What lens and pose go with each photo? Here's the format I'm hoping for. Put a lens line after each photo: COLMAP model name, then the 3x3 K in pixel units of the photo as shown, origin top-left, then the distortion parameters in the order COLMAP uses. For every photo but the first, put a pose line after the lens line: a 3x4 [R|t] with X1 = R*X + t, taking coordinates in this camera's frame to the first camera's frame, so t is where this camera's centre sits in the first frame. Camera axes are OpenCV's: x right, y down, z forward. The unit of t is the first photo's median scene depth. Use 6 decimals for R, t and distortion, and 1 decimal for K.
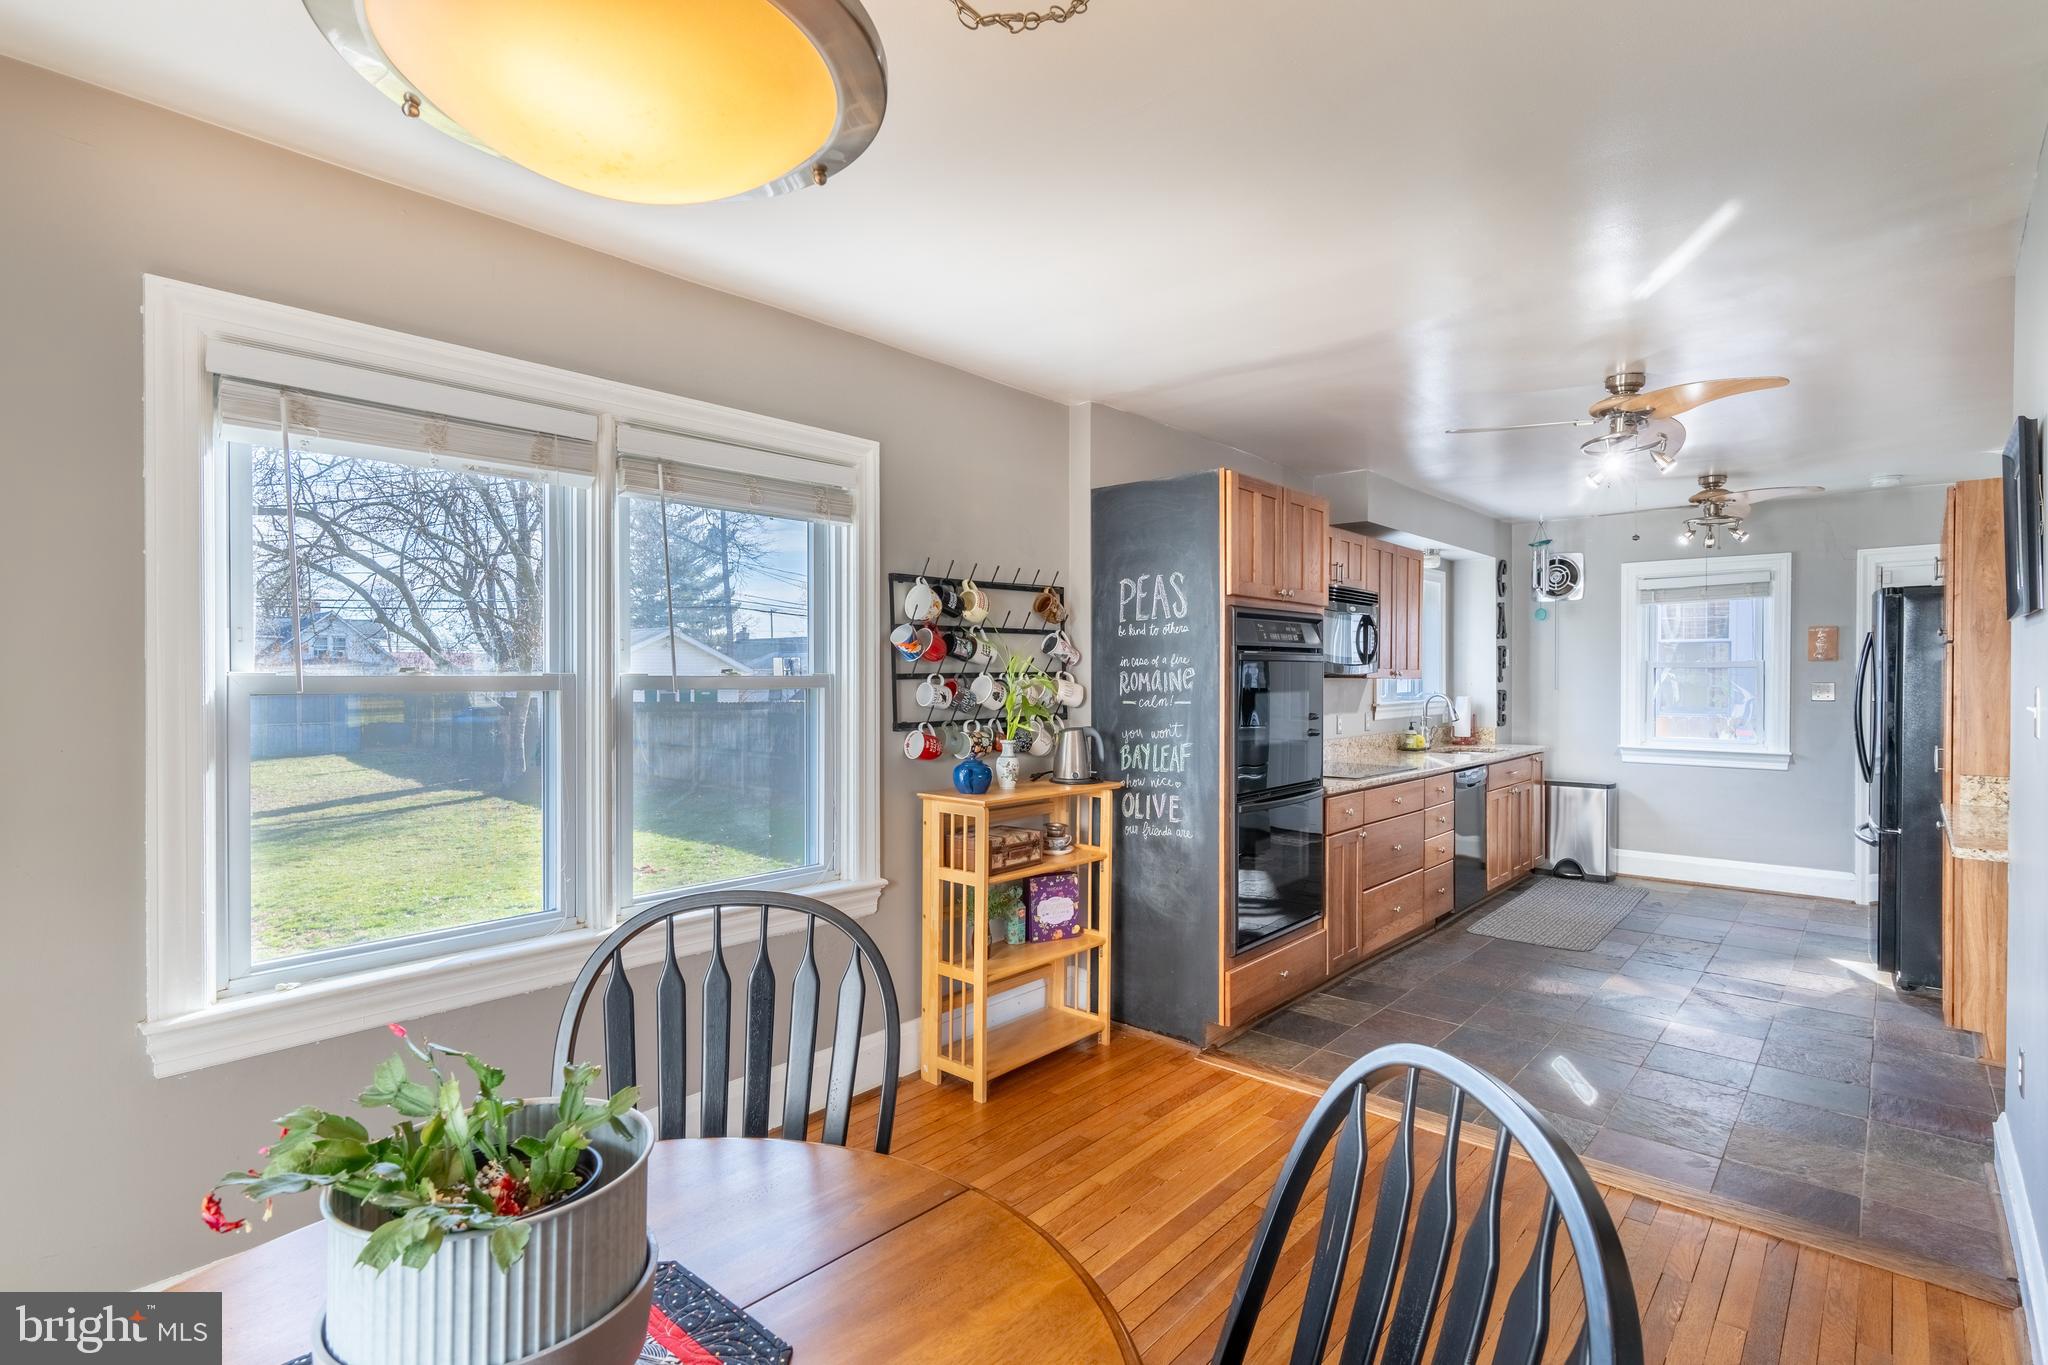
lens RADIAL K [[986.5, 0, 1037.4], [0, 986.5, 678.8], [0, 0, 1]] dist [0.000643, 0.000117]
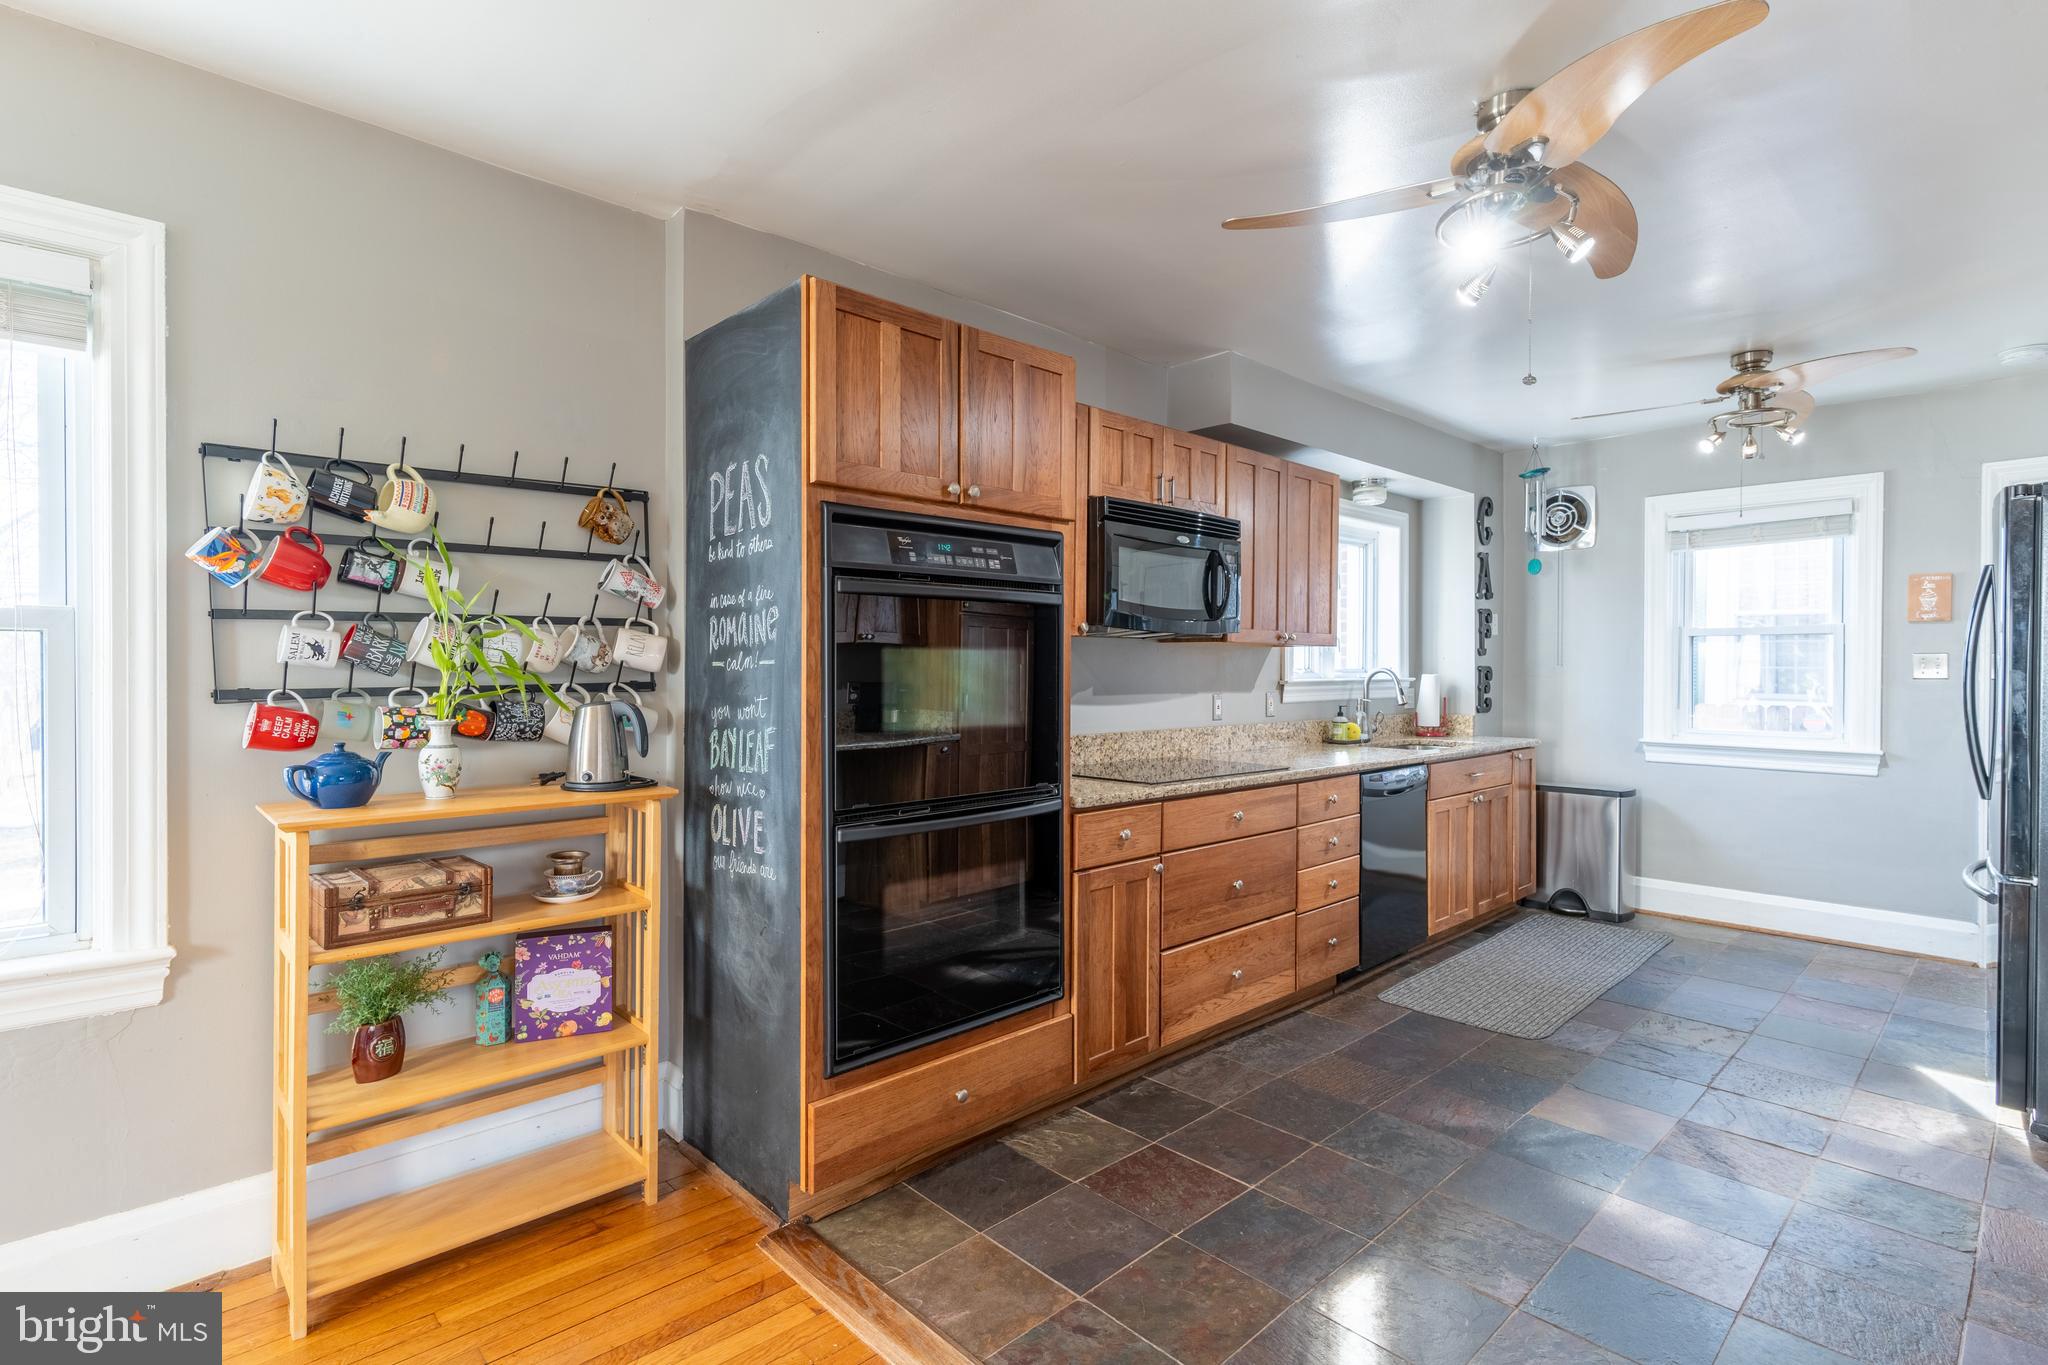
lens RADIAL K [[986.5, 0, 1022.4], [0, 986.5, 667.9], [0, 0, 1]] dist [0.000643, 0.000117]
pose [[0.995306, 0.001074, -0.096769, 0.302326], [-0.001208, 0.999998, -0.001322, 0.023229], [0.096768, 0.001433, 0.995306, 0.323755]]
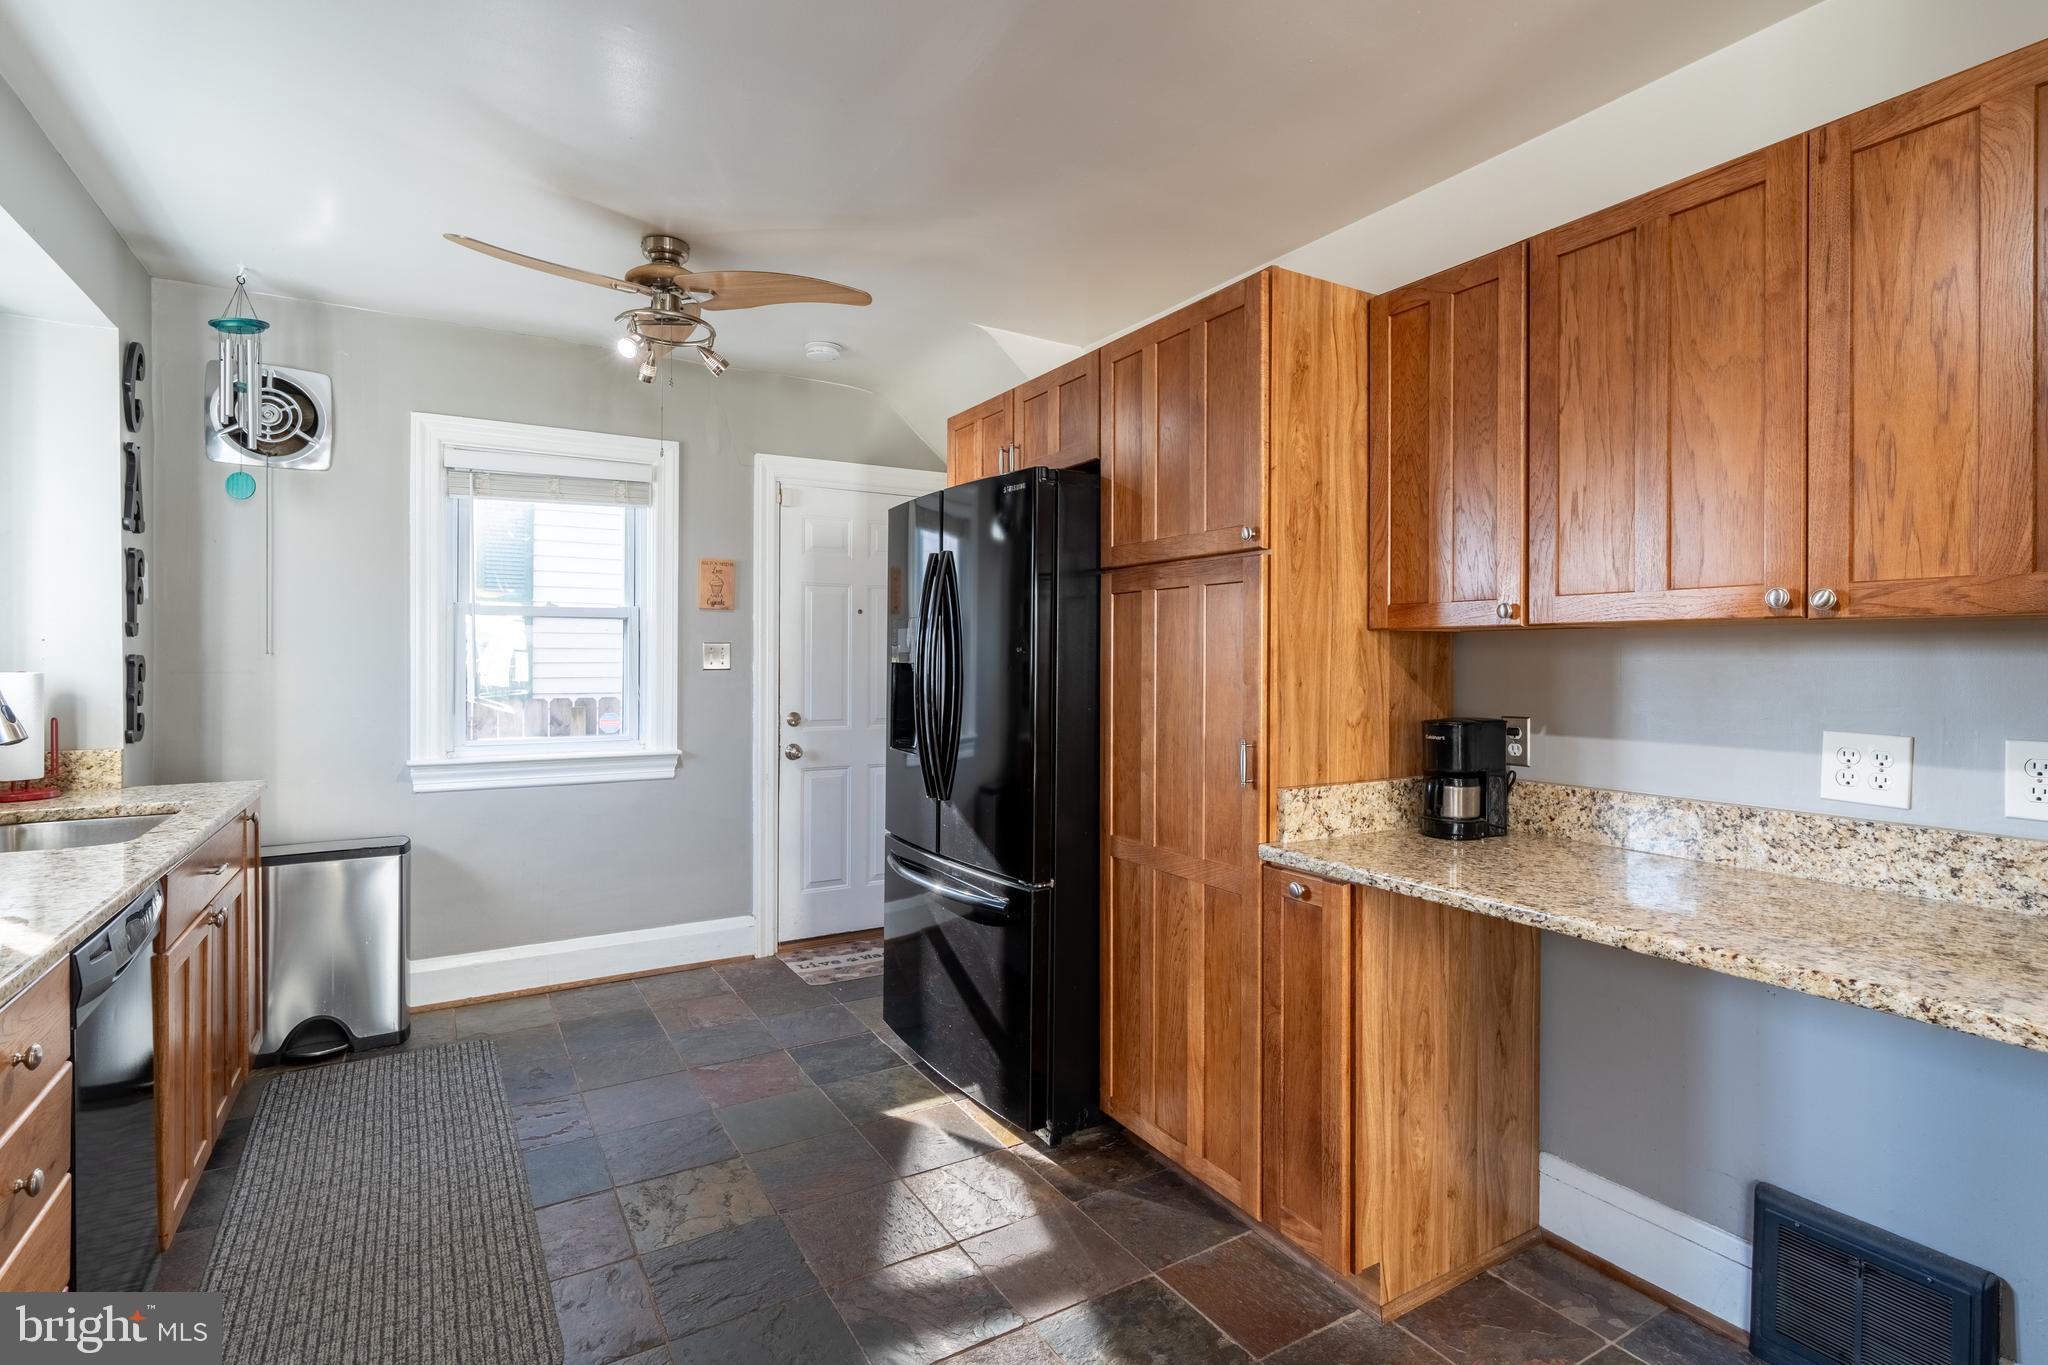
lens RADIAL K [[986.5, 0, 1021.0], [0, 986.5, 663.7], [0, 0, 1]] dist [0.000643, 0.000117]
pose [[0.307379, -0.006215, 0.951567, 0.306621], [-0.000034, 0.999979, 0.006542, 0.019631], [-0.951587, -0.002044, 0.307372, 0.836355]]
